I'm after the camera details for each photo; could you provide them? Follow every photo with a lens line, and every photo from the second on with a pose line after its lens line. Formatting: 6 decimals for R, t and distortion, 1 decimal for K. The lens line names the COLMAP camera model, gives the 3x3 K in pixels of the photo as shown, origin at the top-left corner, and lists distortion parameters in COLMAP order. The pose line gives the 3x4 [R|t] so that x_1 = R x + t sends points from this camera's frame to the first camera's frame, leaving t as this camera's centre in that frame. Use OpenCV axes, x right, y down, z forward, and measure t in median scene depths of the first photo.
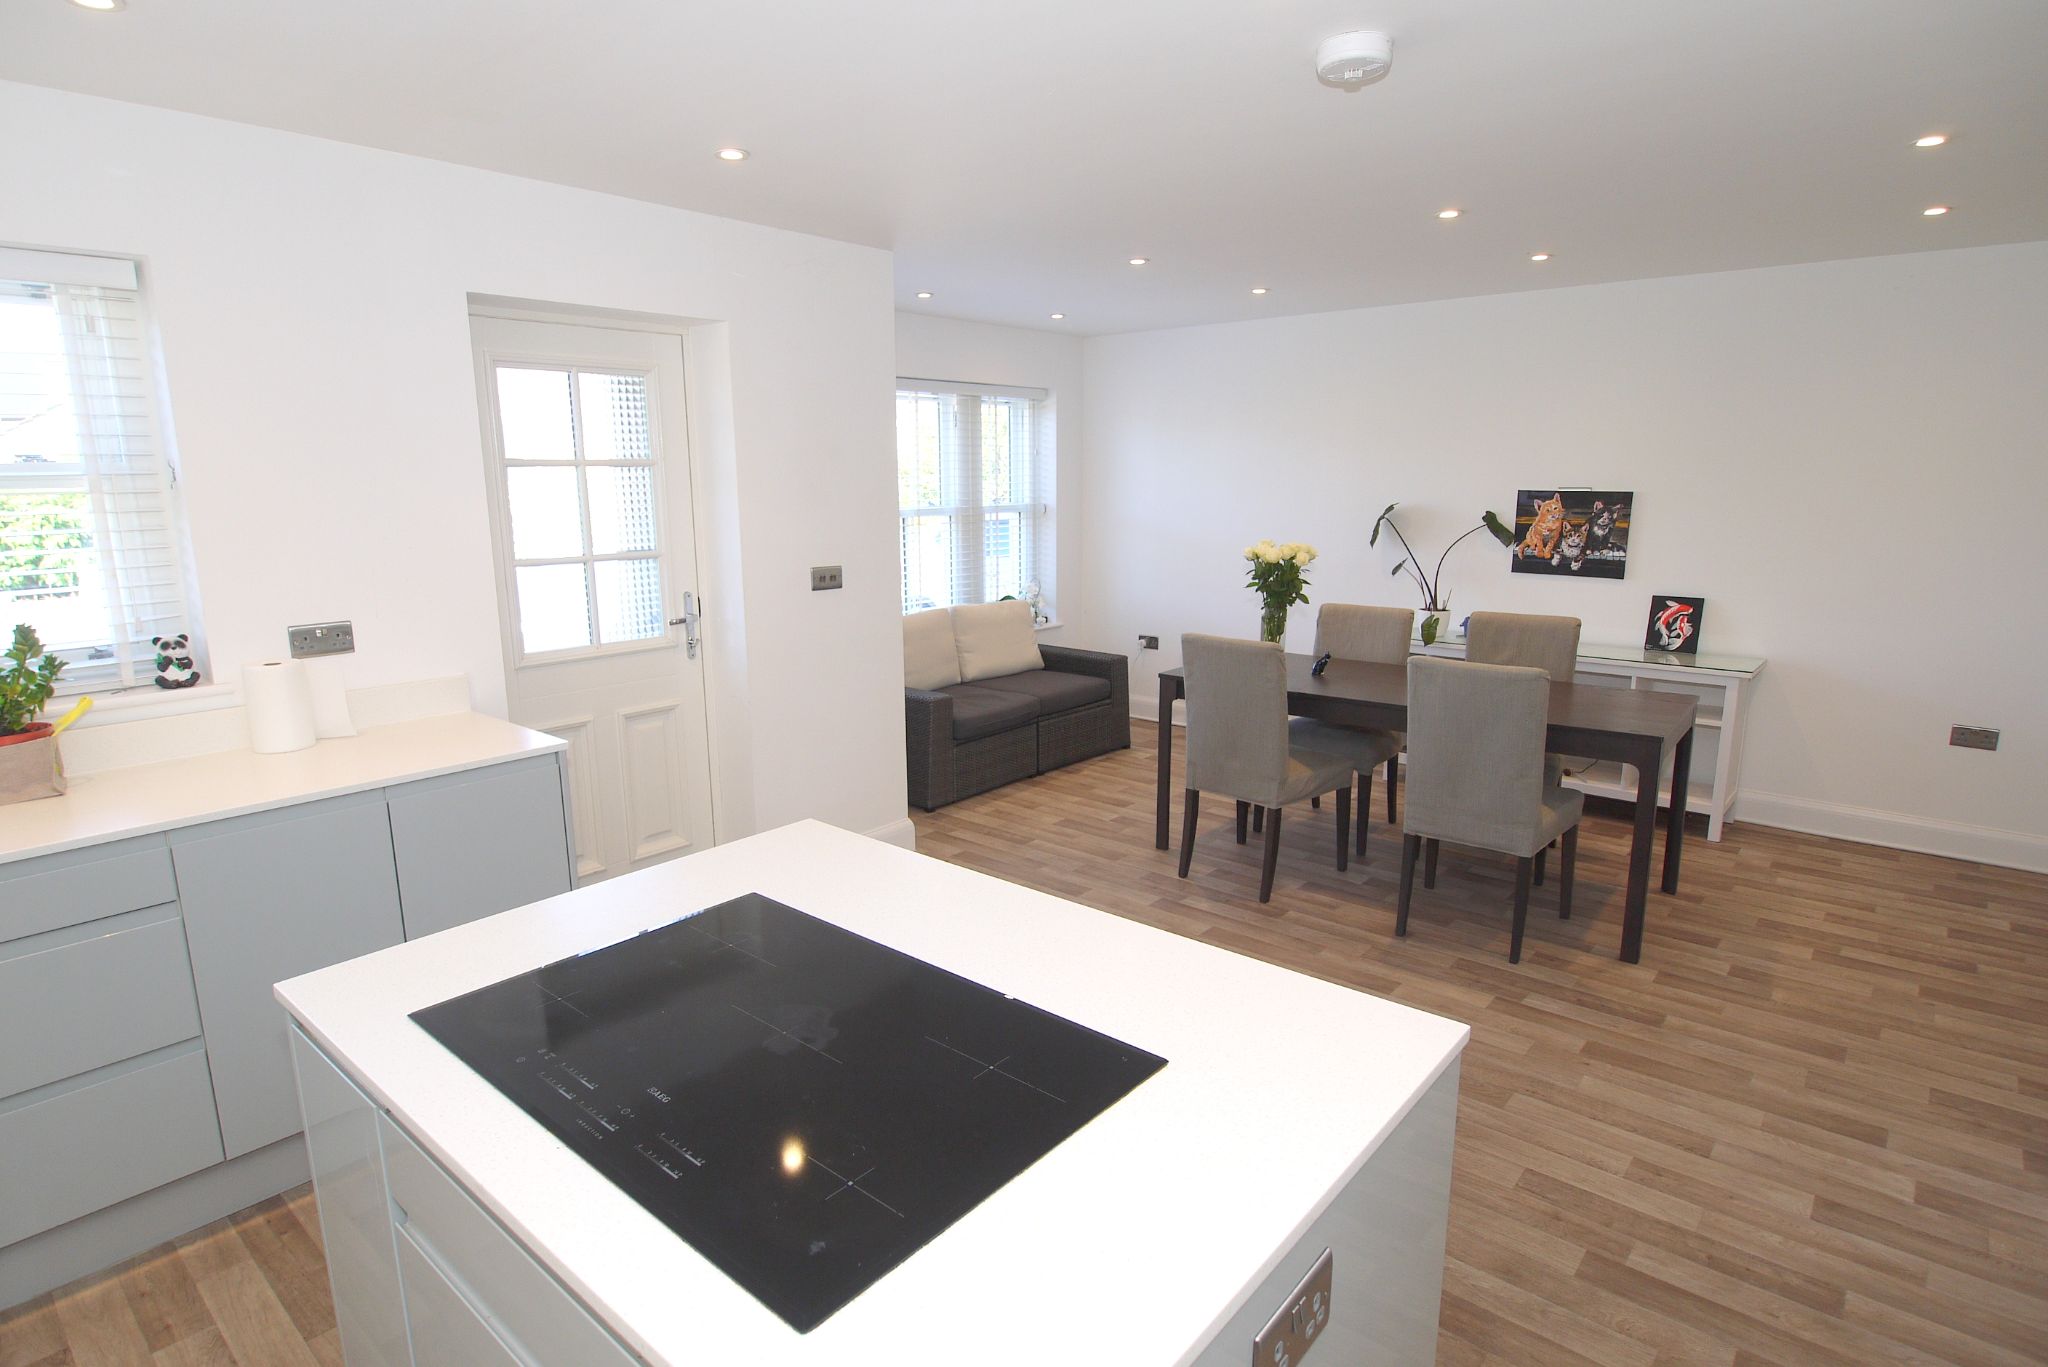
lens RADIAL K [[1074.7, 0, 1024.0], [0, 1074.7, 683.5], [0, 0, 1]] dist [0.001504, -0.017939]
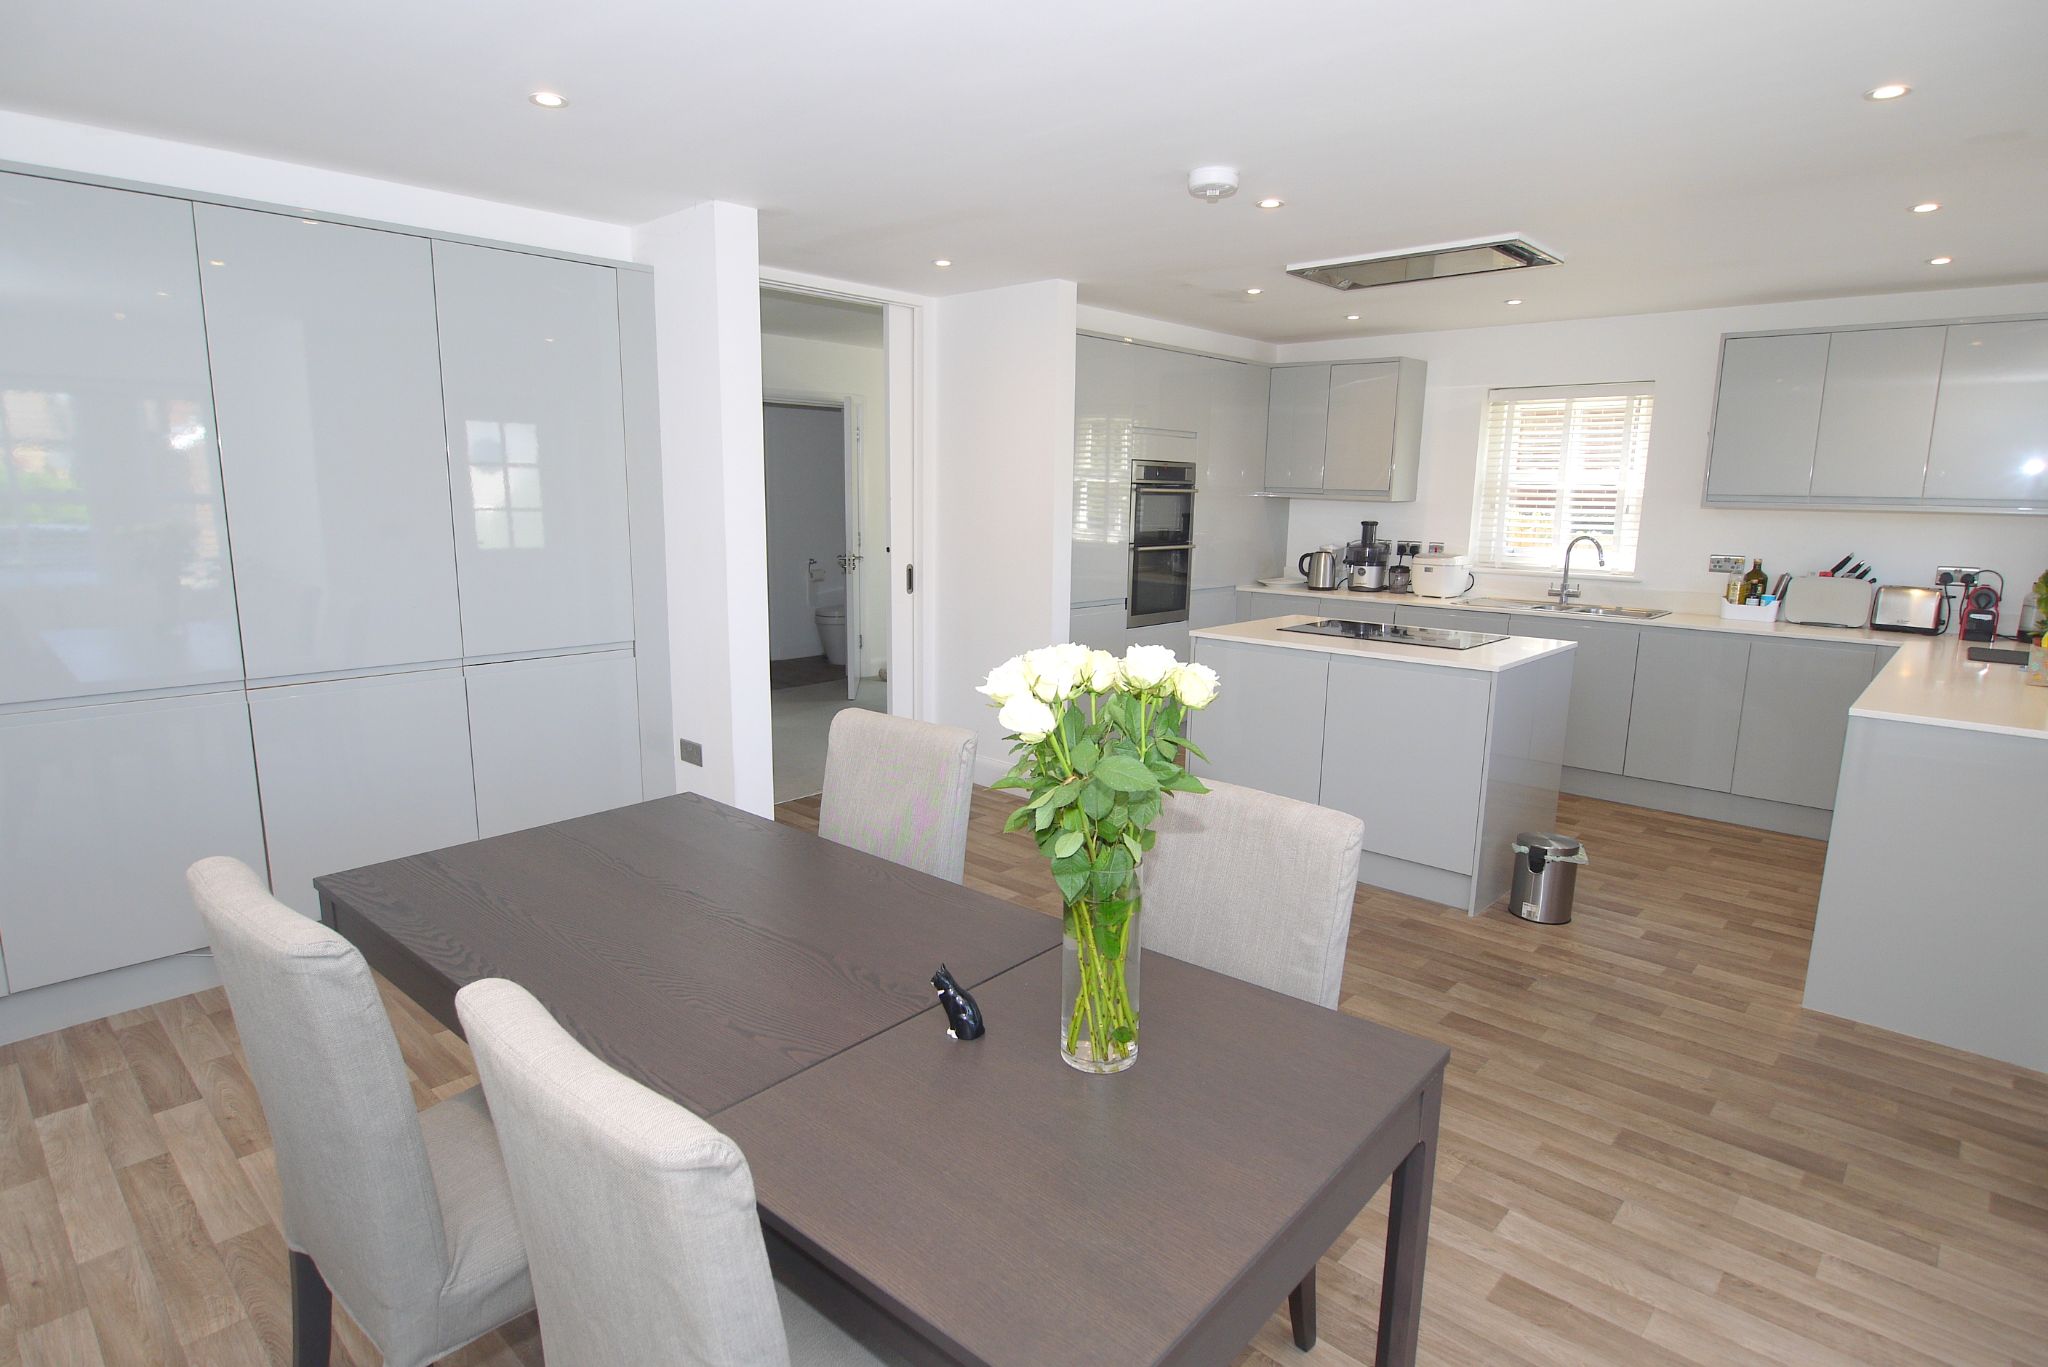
lens RADIAL K [[1079.2, 0, 1024.0], [0, 1079.2, 683.5], [0, 0, 1]] dist [0.001429, -0.000183]
pose [[-0.999372, -0.012877, 0.033007, 1.201876], [0.000256, 0.928960, 0.370179, -0.325542], [-0.035429, 0.369955, -0.928374, 1.680652]]
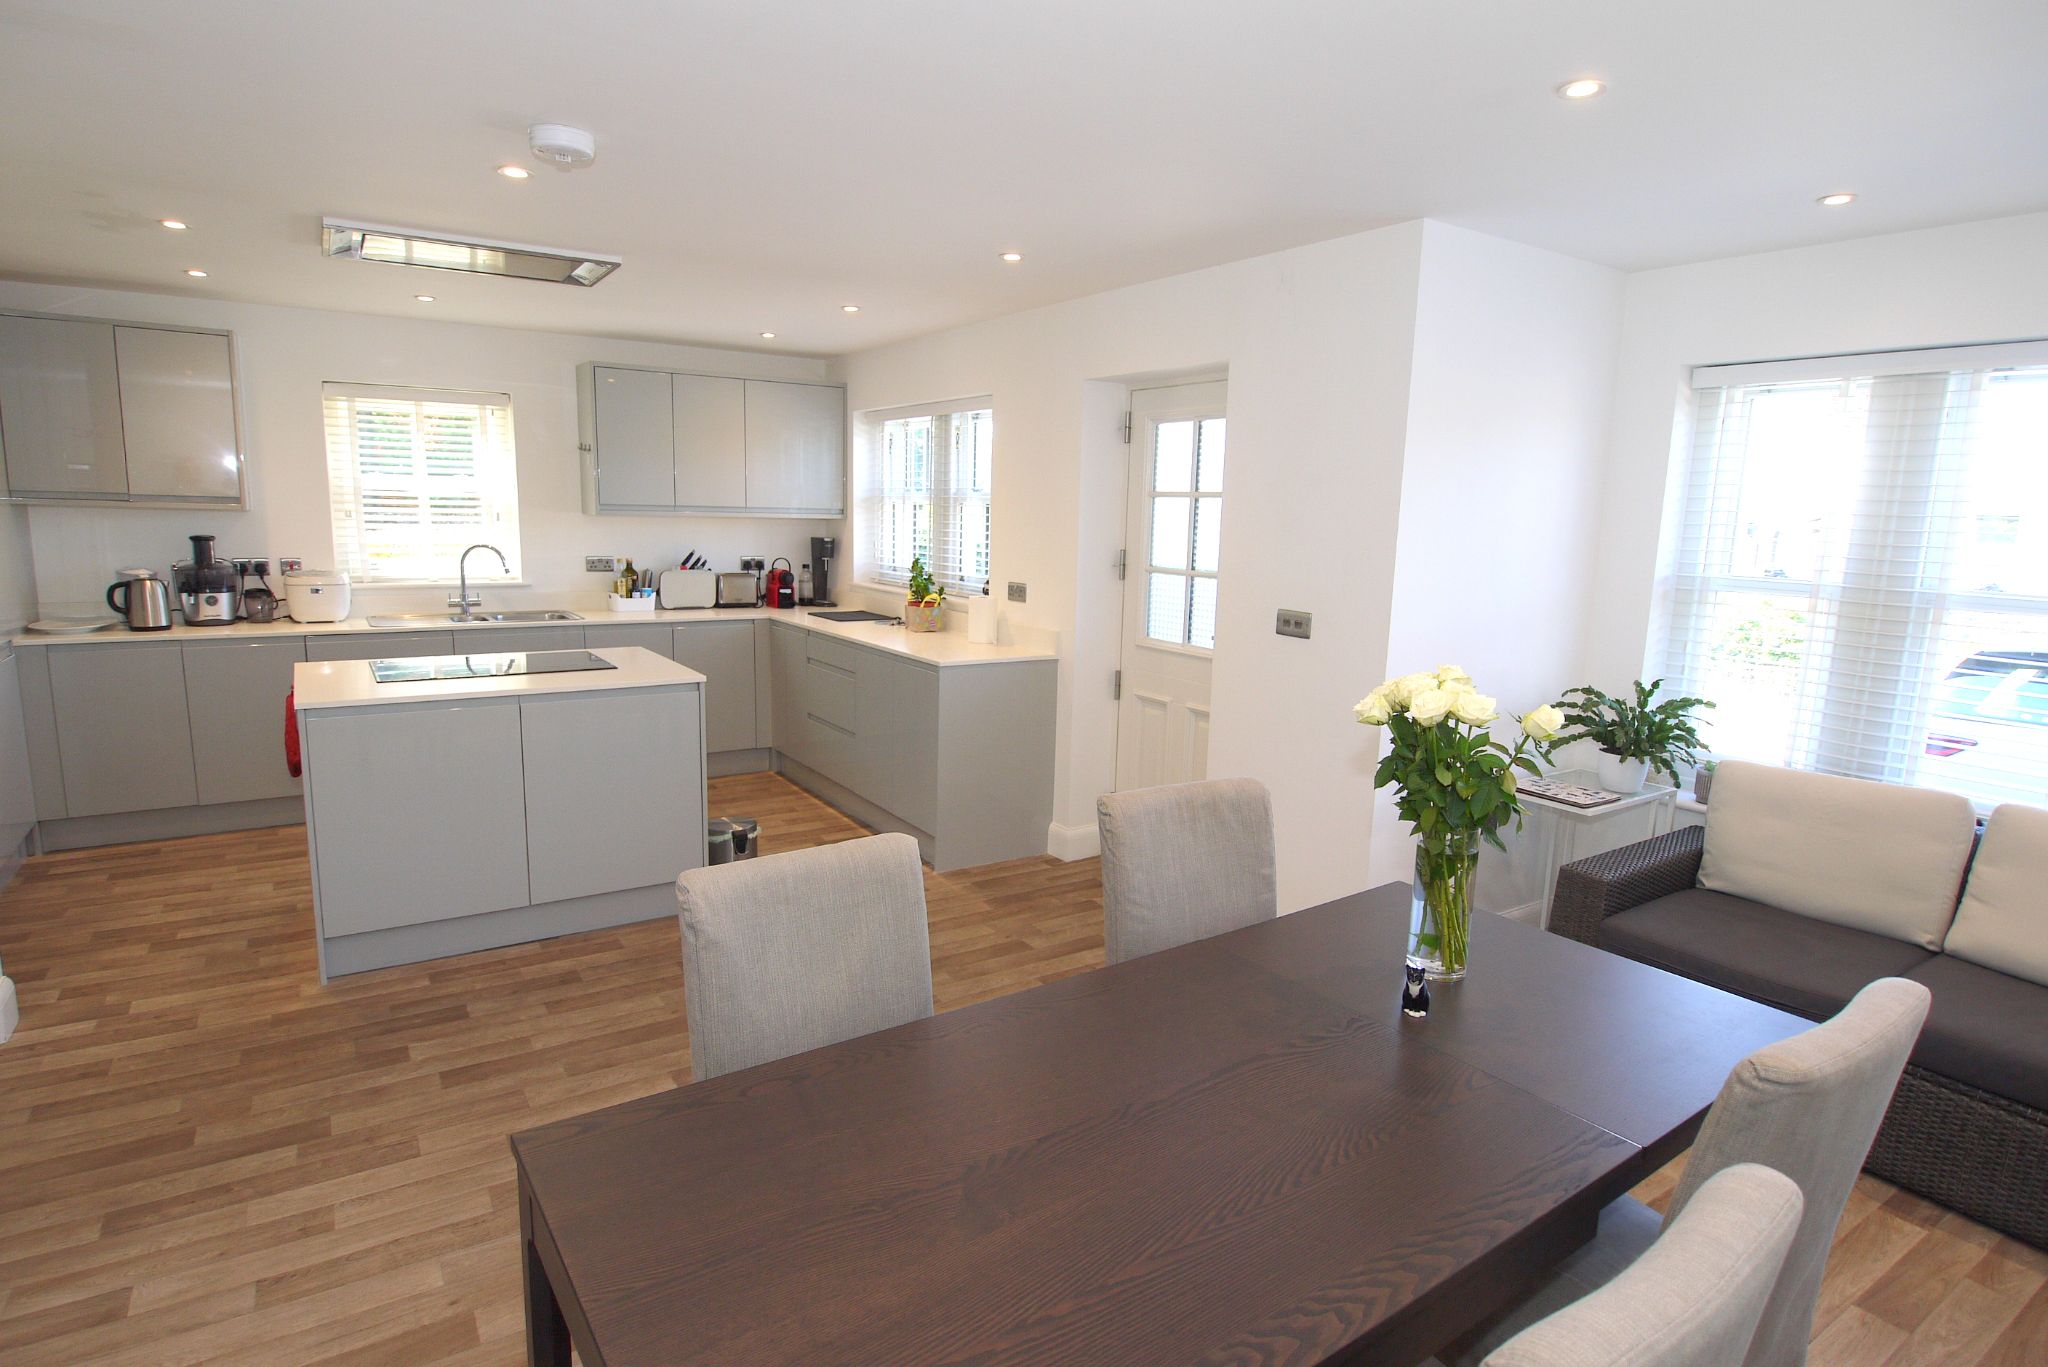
lens RADIAL K [[1088.5, 0, 1024.0], [0, 1088.5, 683.5], [0, 0, 1]] dist [-0.025190, -0.001503]
pose [[-0.276891, 0.151515, -0.948881, 1.219288], [-0.213128, 0.953210, 0.214399, -0.323065], [0.936967, 0.261598, -0.231644, 1.666614]]
